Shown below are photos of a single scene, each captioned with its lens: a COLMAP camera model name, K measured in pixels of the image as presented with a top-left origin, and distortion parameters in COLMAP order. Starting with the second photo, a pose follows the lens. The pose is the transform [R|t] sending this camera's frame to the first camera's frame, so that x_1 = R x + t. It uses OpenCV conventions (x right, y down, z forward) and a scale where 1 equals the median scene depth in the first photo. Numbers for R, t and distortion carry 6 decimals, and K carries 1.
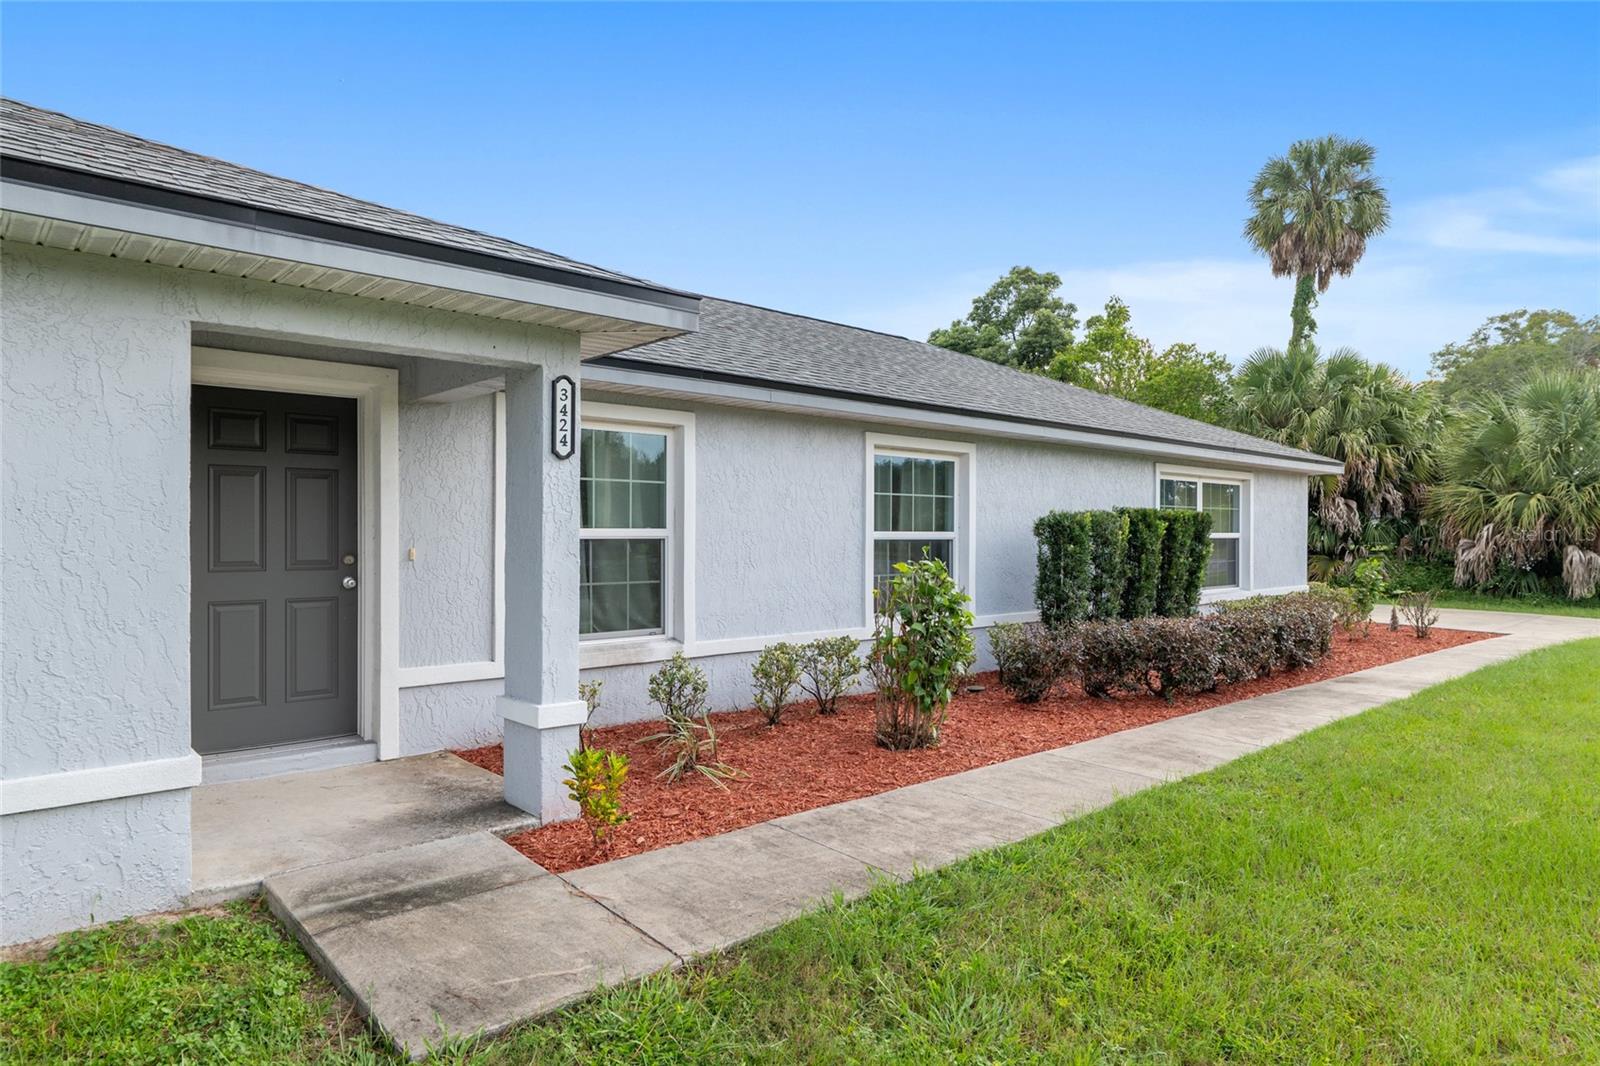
lens RADIAL K [[946.9, 0, 800.0], [0, 946.9, 533.0], [0, 0, 1]] dist [-0.004013, -0.000383]
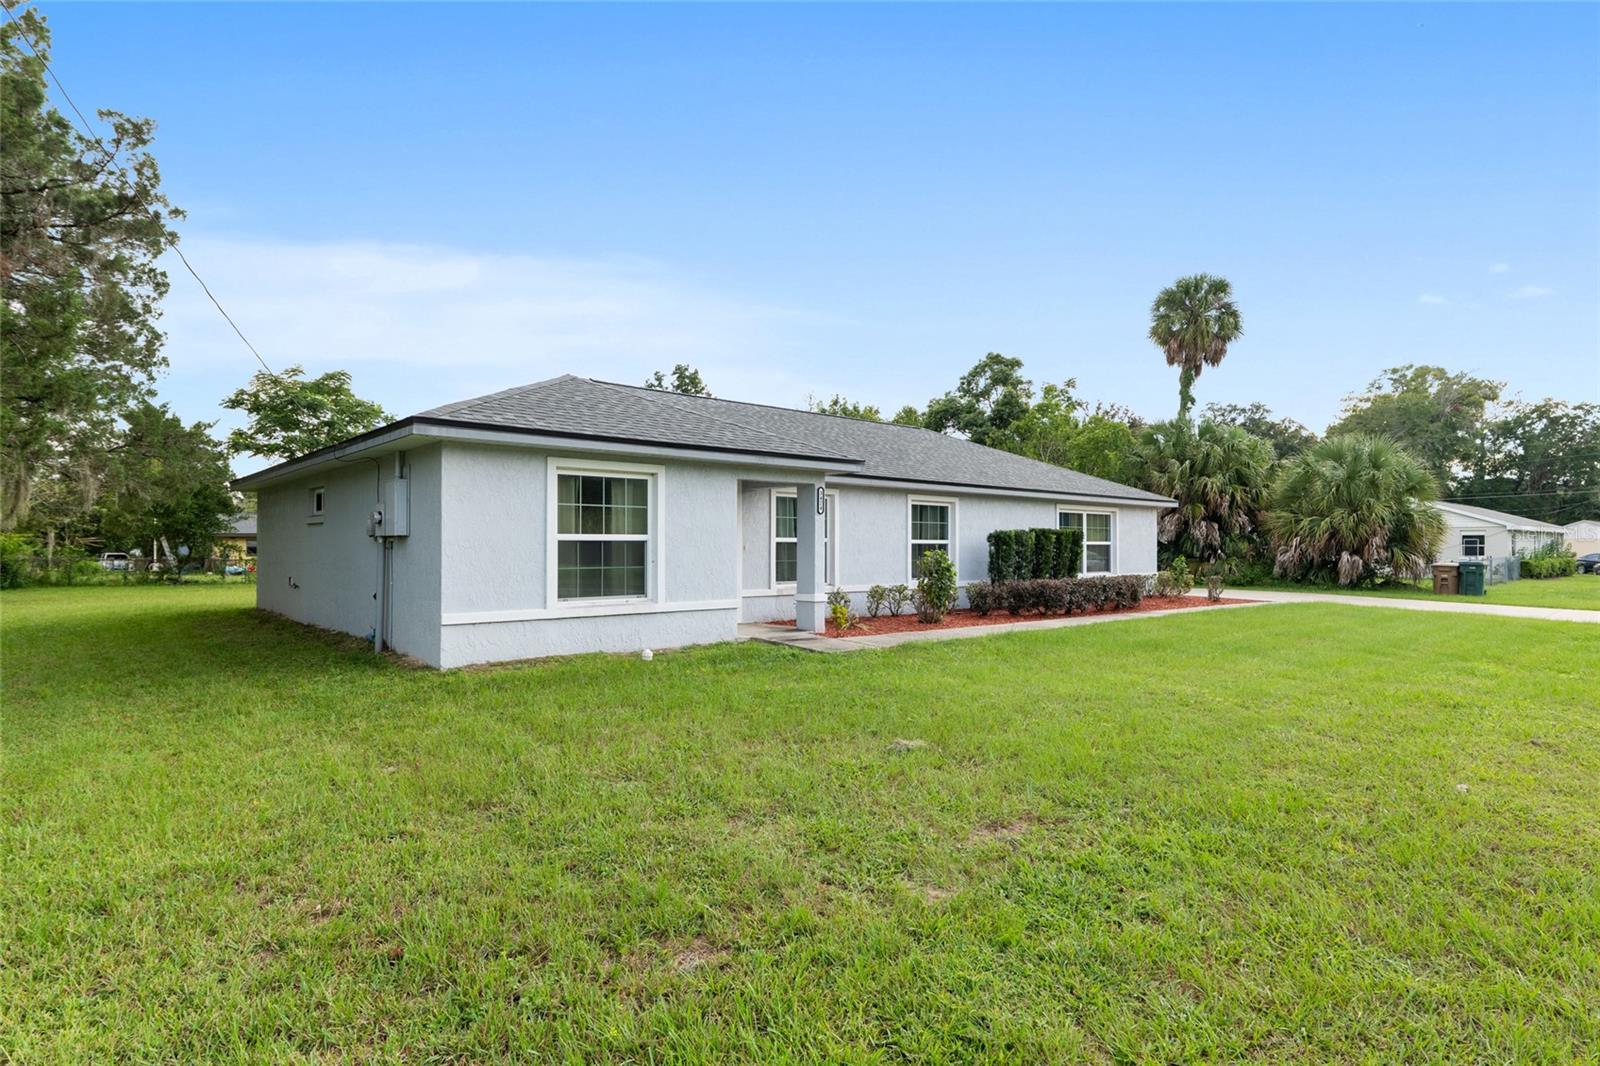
lens RADIAL K [[866.6, 0, 800.0], [0, 866.6, 533.0], [0, 0, 1]] dist [0.004906, -0.000415]
pose [[0.999989, -0.001775, -0.004446, -0.224775], [0.001696, 0.999841, -0.017733, 0.023956], [0.004477, 0.017725, 0.999833, -1.315332]]
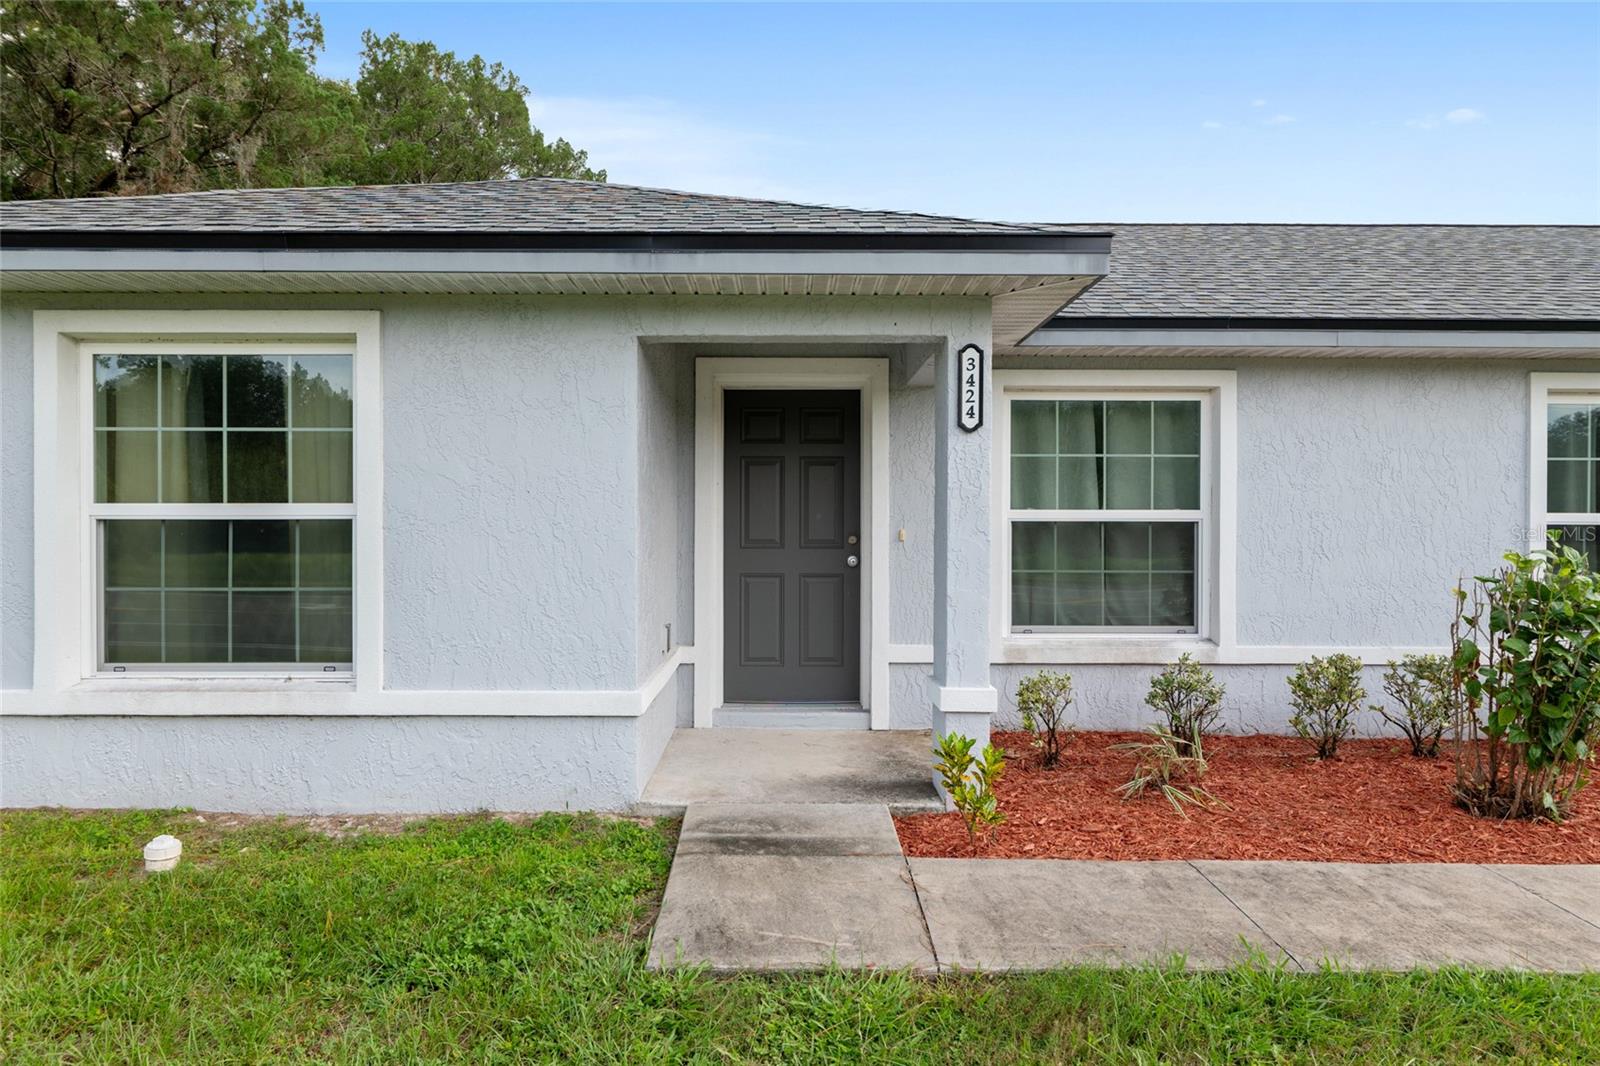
lens RADIAL K [[1002.4, 0, 800.0], [0, 1002.4, 533.0], [0, 0, 1]] dist [0.000991, 0.000739]
pose [[0.744945, 0.002975, -0.667119, 0.218176], [-0.000634, 0.999993, 0.003752, 0.014709], [0.667125, -0.002373, 0.744942, 0.099252]]
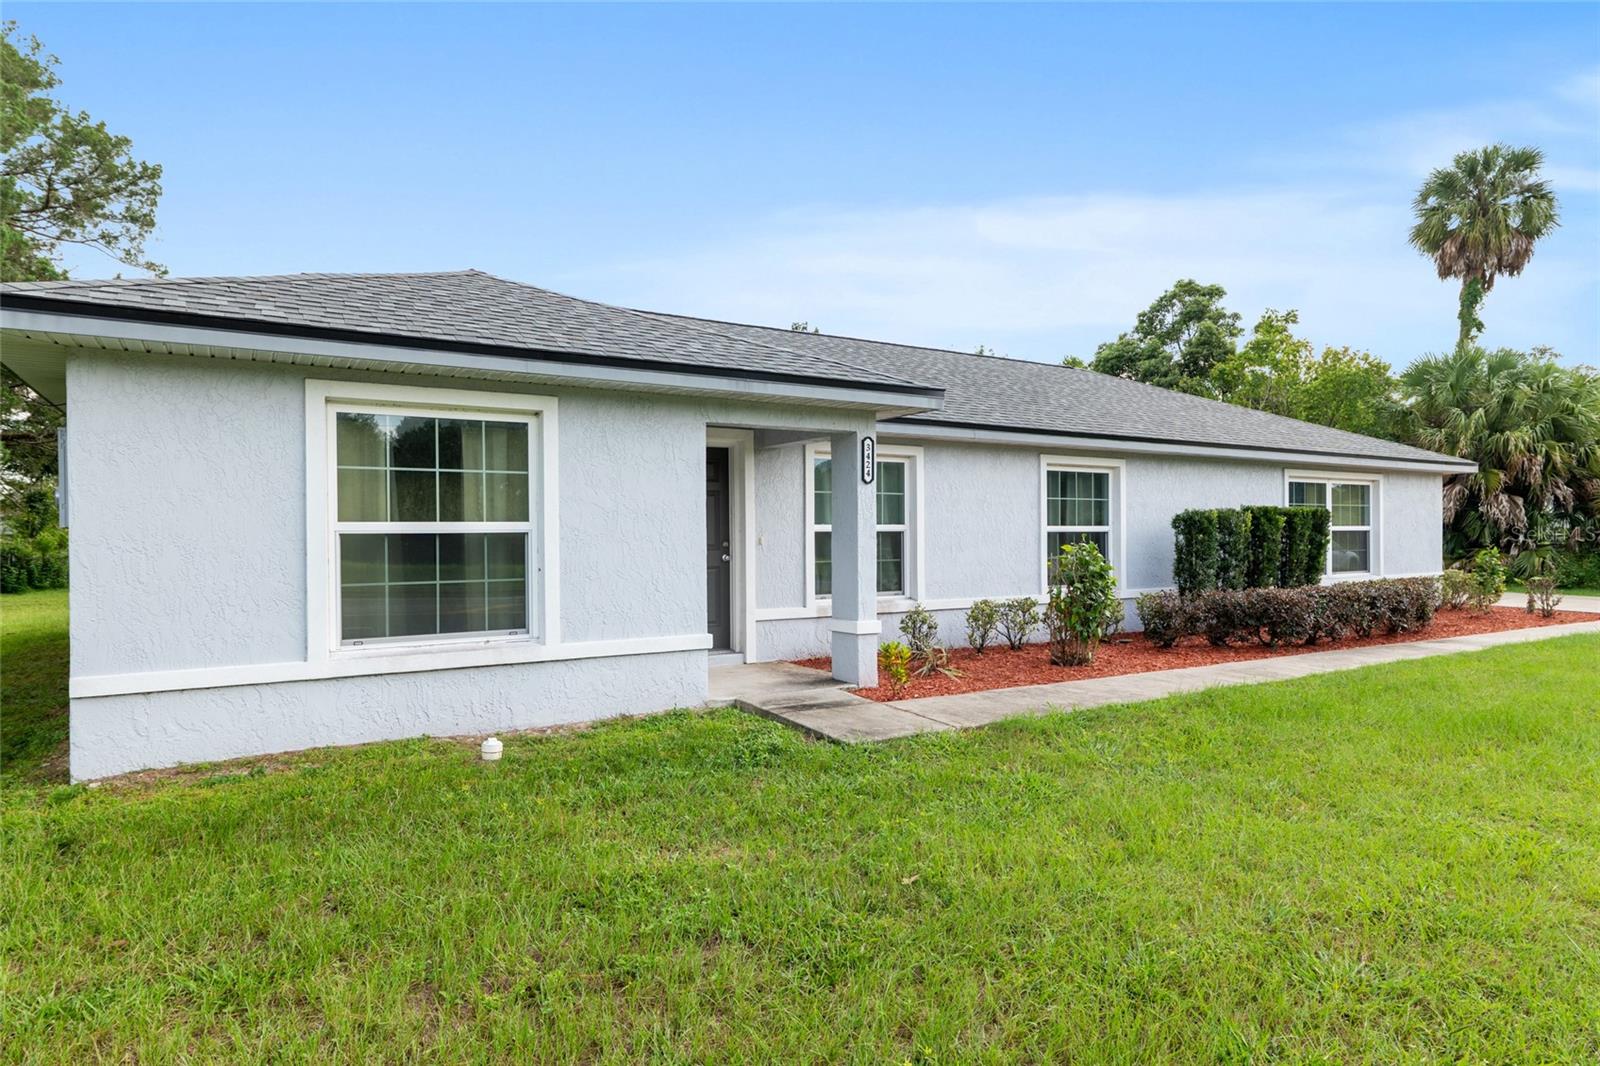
lens RADIAL K [[939.9, 0, 800.0], [0, 939.9, 533.0], [0, 0, 1]] dist [0.000459, -0.000673]
pose [[0.984567, -0.009200, -0.174769, -0.050542], [0.008648, 0.999955, -0.003920, 0.015013], [0.174797, 0.002349, 0.984602, -0.560132]]
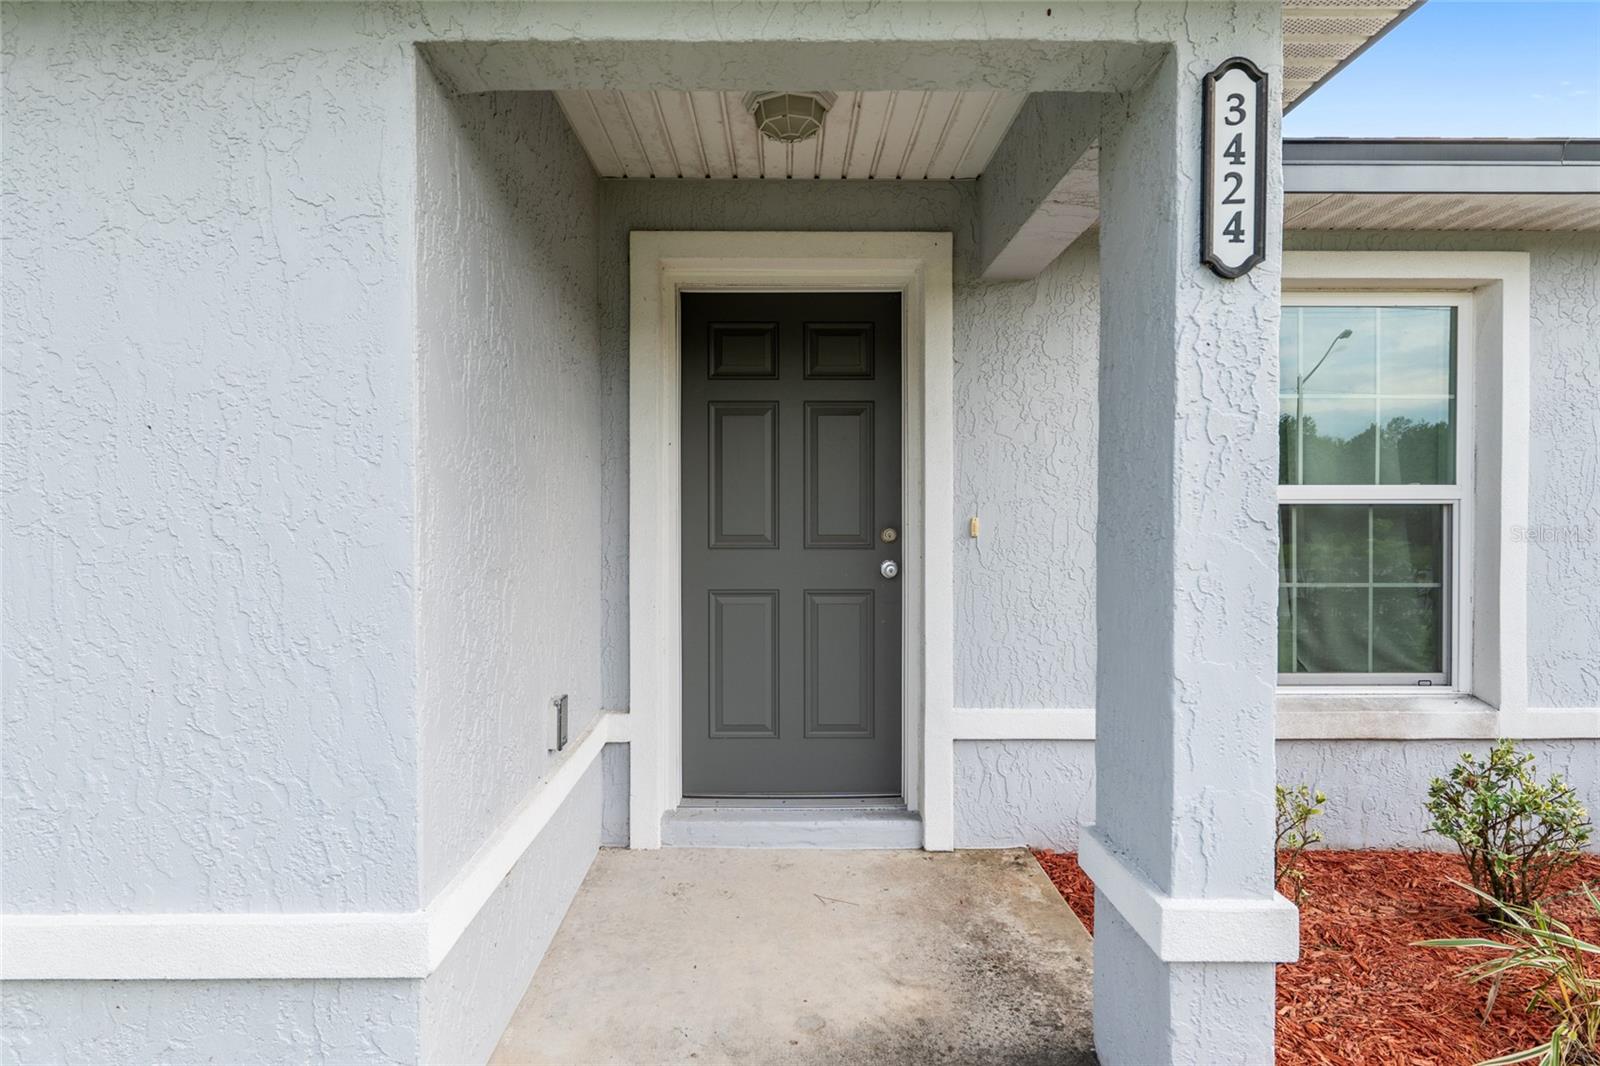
lens RADIAL K [[866.6, 0, 800.0], [0, 866.6, 533.0], [0, 0, 1]] dist [0.004906, -0.000415]
pose [[0.750109, 0.007777, -0.661268, -0.108346], [0.002861, 0.999883, 0.015004, 0.015762], [0.661308, -0.013147, 0.750000, 0.453191]]
